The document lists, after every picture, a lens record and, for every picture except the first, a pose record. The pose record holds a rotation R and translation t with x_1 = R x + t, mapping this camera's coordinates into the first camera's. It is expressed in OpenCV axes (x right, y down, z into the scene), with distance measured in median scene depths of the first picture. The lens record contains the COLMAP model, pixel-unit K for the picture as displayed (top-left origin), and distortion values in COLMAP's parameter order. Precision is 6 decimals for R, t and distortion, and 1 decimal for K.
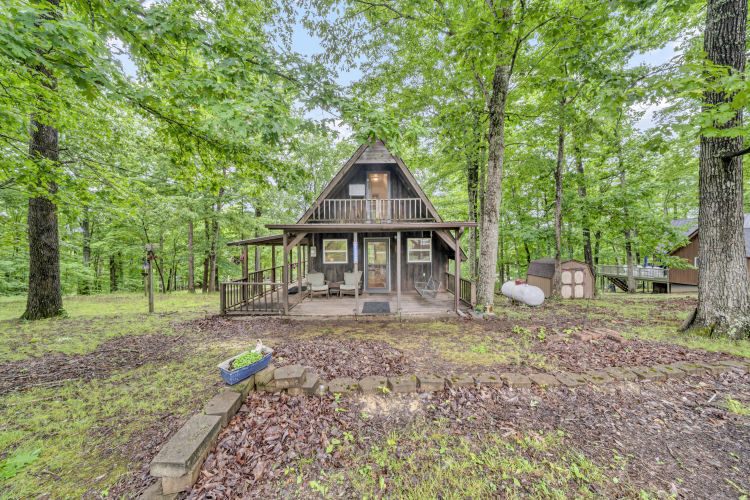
lens RADIAL K [[261.2, 0, 376.2], [0, 261.2, 247.2], [0, 0, 1]] dist [-0.009061, 0.000257]
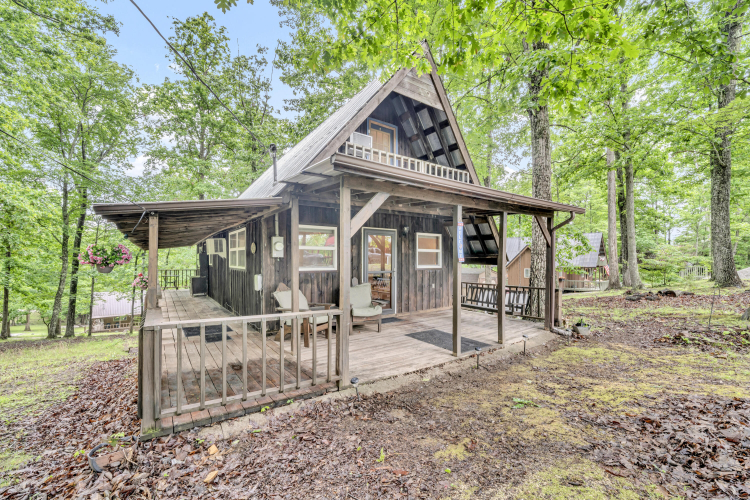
lens RADIAL K [[308.2, 0, 376.5], [0, 308.2, 259.0], [0, 0, 1]] dist [-0.002677, -0.000177]
pose [[0.821707, 0.015239, 0.569707, -0.418343], [-0.004363, 0.999781, -0.020450, 0.050848], [-0.569894, 0.014318, 0.821593, 0.413891]]
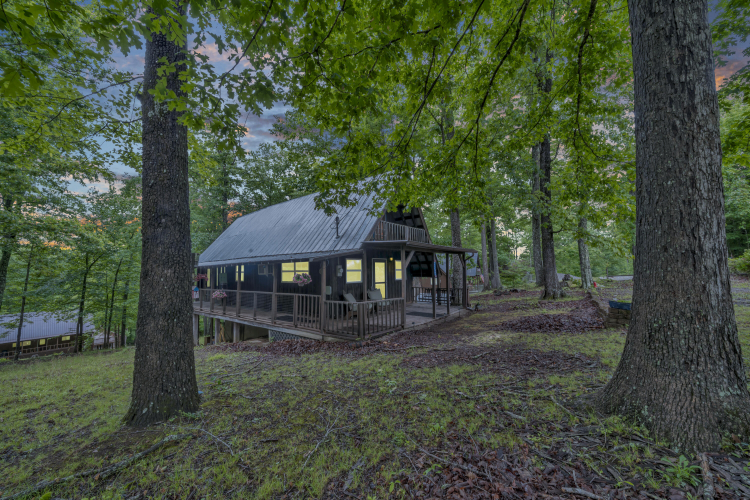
lens RADIAL K [[280.0, 0, 380.3], [0, 280.0, 248.4], [0, 0, 1]] dist [0.001584, -0.000022]
pose [[0.613688, 0.067320, 0.786673, -0.936813], [0.016327, 0.995063, -0.097890, 0.037405], [-0.789380, 0.072919, 0.609559, 0.274135]]
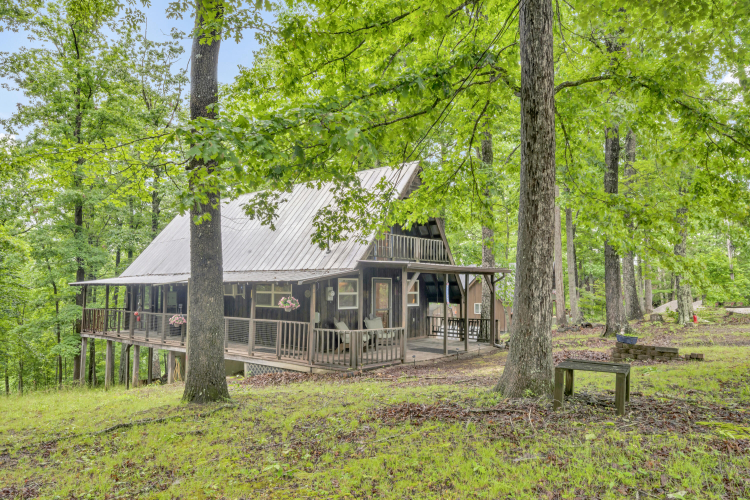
lens RADIAL K [[497.6, 0, 372.5], [0, 497.6, 253.0], [0, 0, 1]] dist [-0.007642, -0.000445]
pose [[0.656962, 0.068039, 0.750848, -1.248326], [-0.004061, 0.996224, -0.086720, 0.023526], [-0.753913, 0.053923, 0.654758, -0.042422]]
